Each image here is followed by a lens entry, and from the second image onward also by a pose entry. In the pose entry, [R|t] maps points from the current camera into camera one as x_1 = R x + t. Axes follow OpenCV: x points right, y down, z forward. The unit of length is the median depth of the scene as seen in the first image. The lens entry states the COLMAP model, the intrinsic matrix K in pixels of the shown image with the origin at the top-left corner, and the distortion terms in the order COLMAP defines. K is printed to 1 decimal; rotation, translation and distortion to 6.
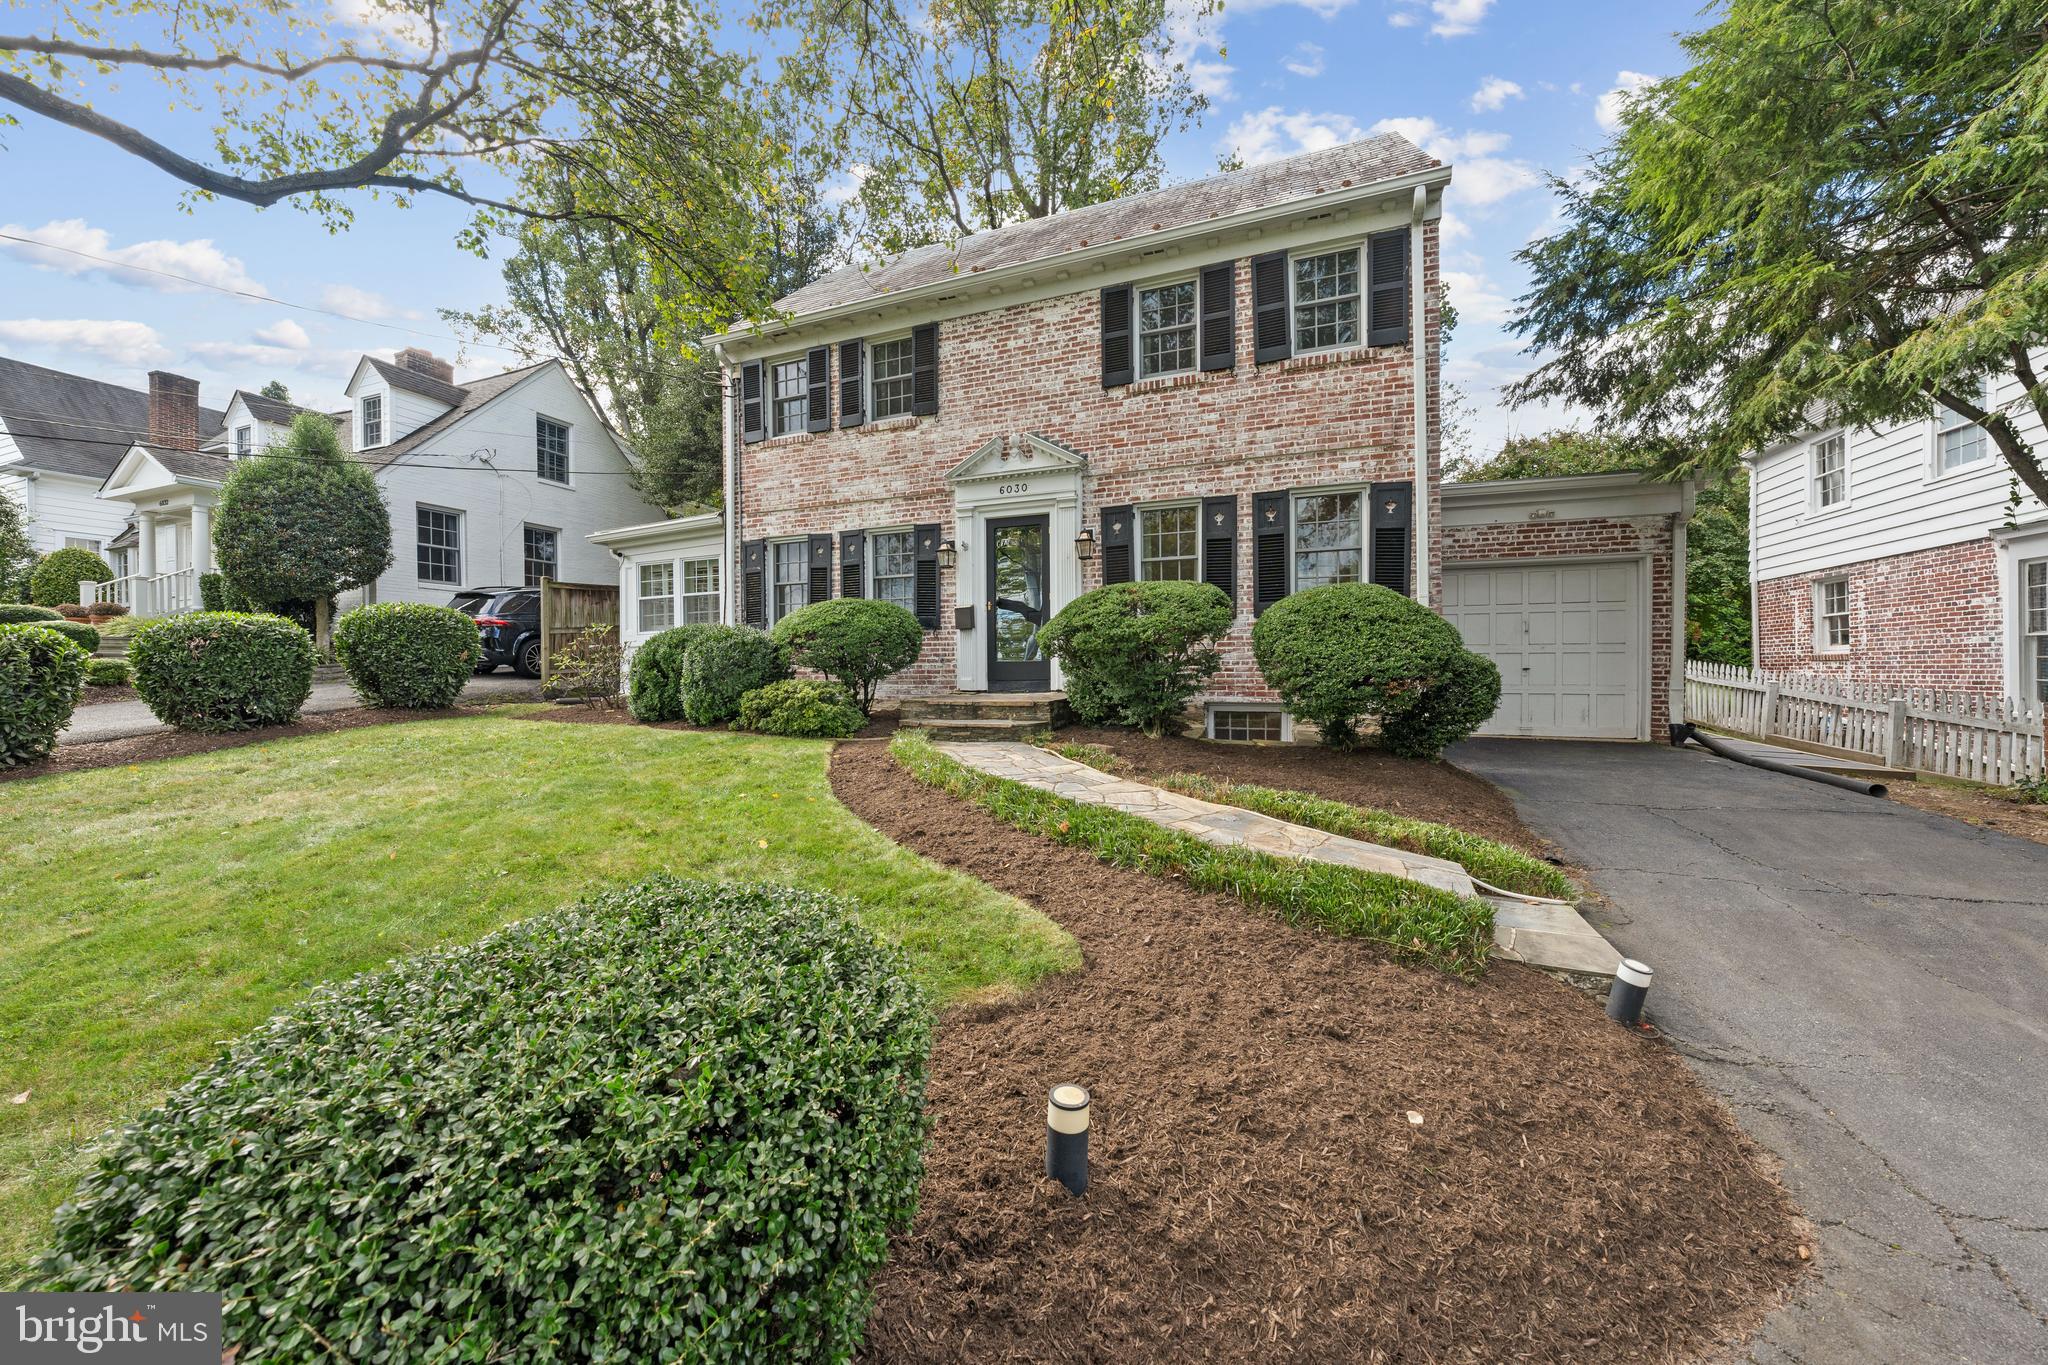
lens RADIAL K [[706.5, 0, 1024.1], [0, 706.5, 675.0], [0, 0, 1]] dist [0.000620, -0.000020]
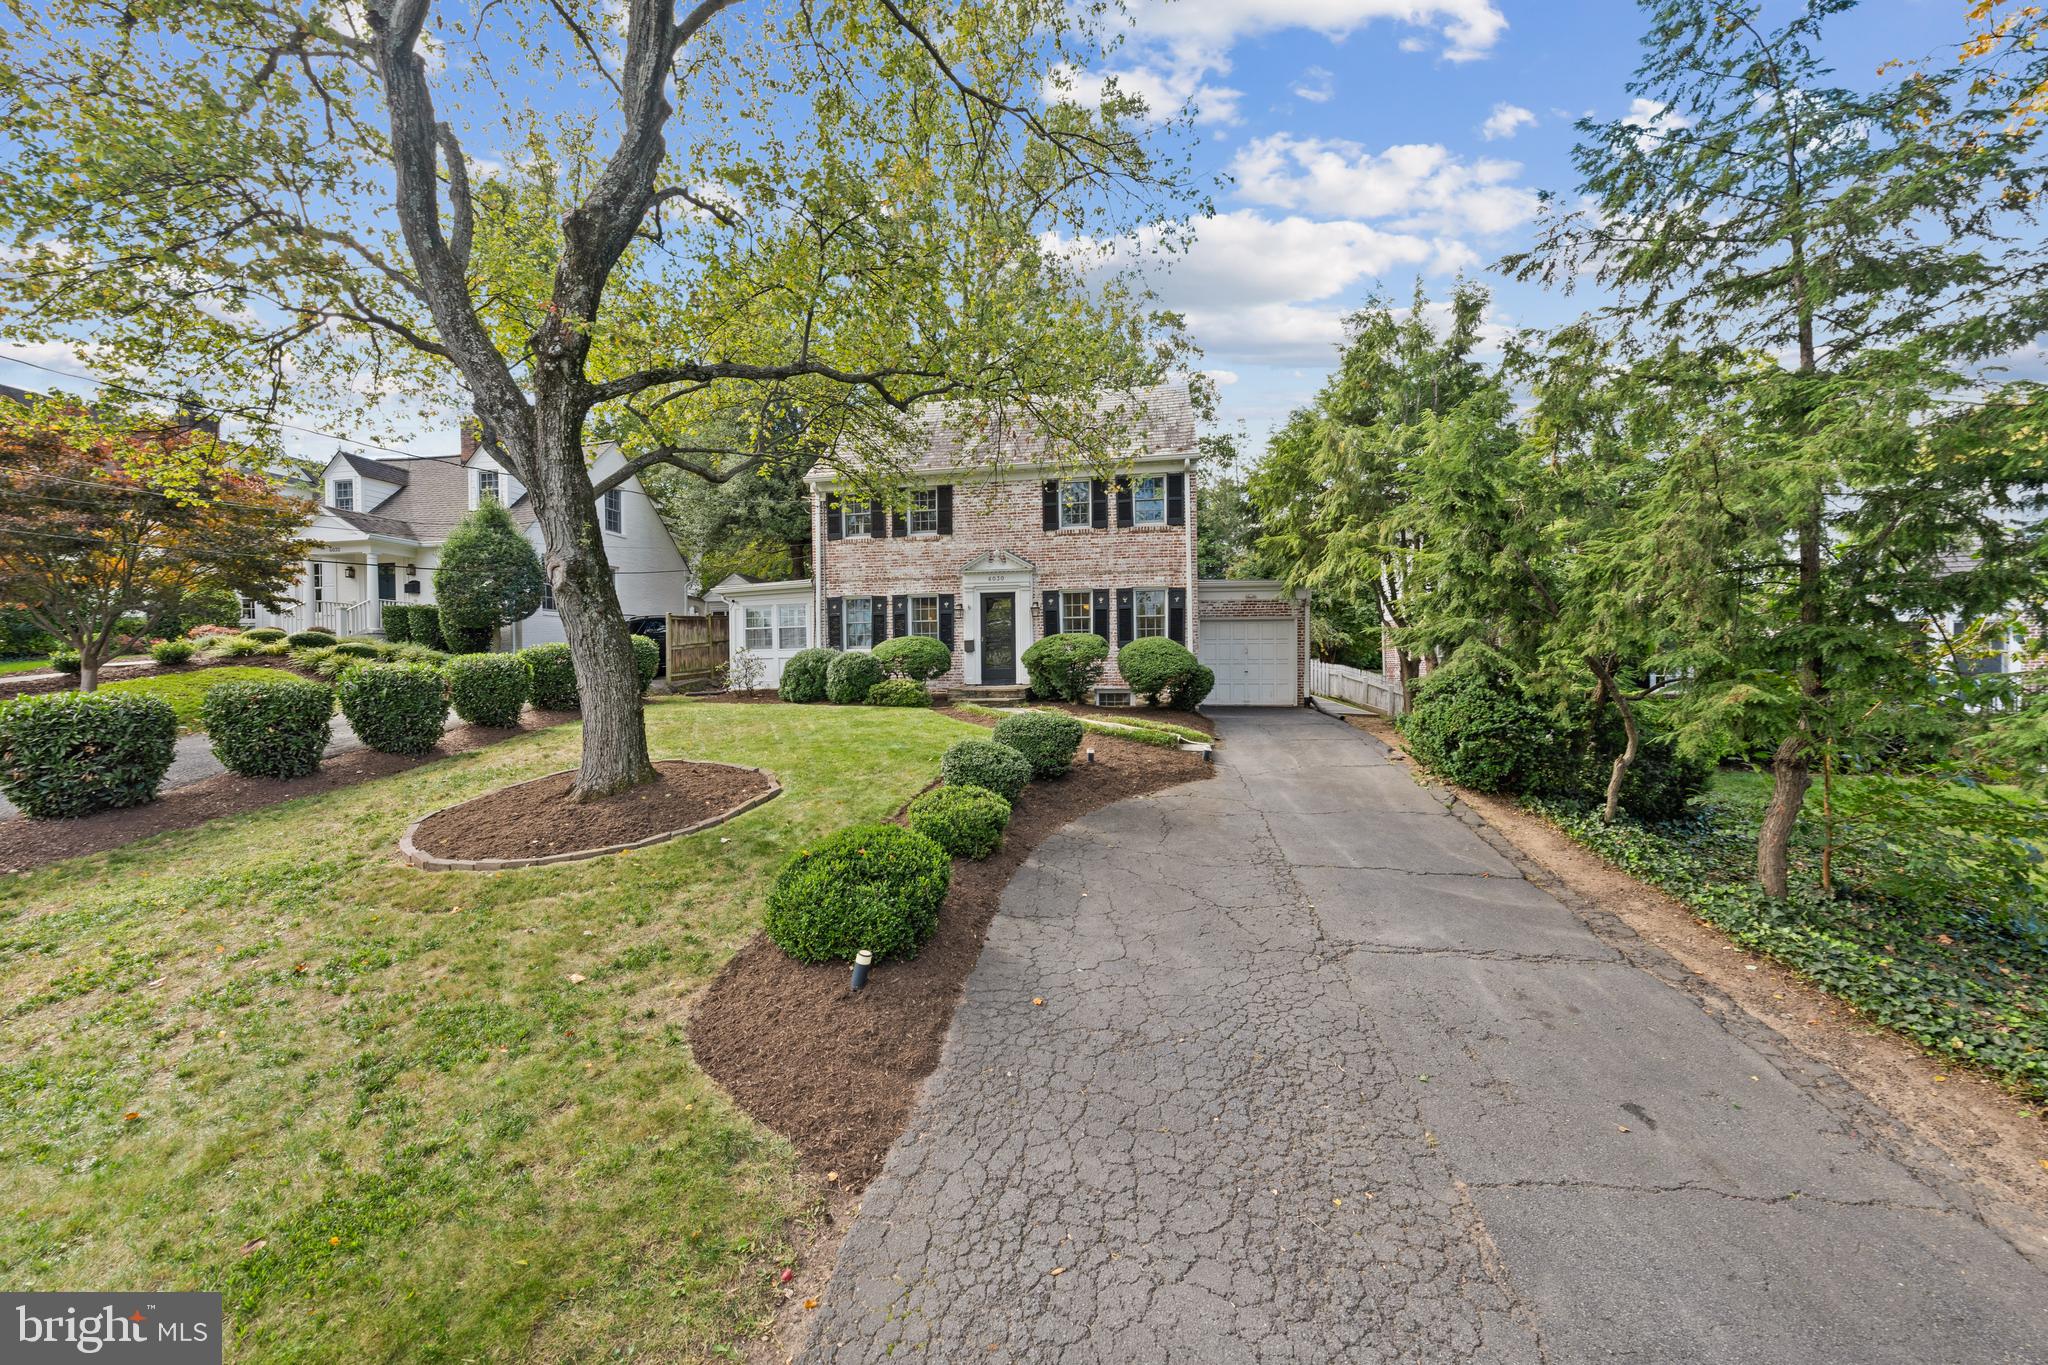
lens RADIAL K [[765.9, 0, 1024.1], [0, 765.9, 678.9], [0, 0, 1]] dist [0.000474, 0.000015]
pose [[0.979459, -0.005685, 0.201563, -0.375328], [0.004005, 0.999954, 0.008740, -0.010870], [-0.201603, -0.007753, 0.979437, -1.088810]]
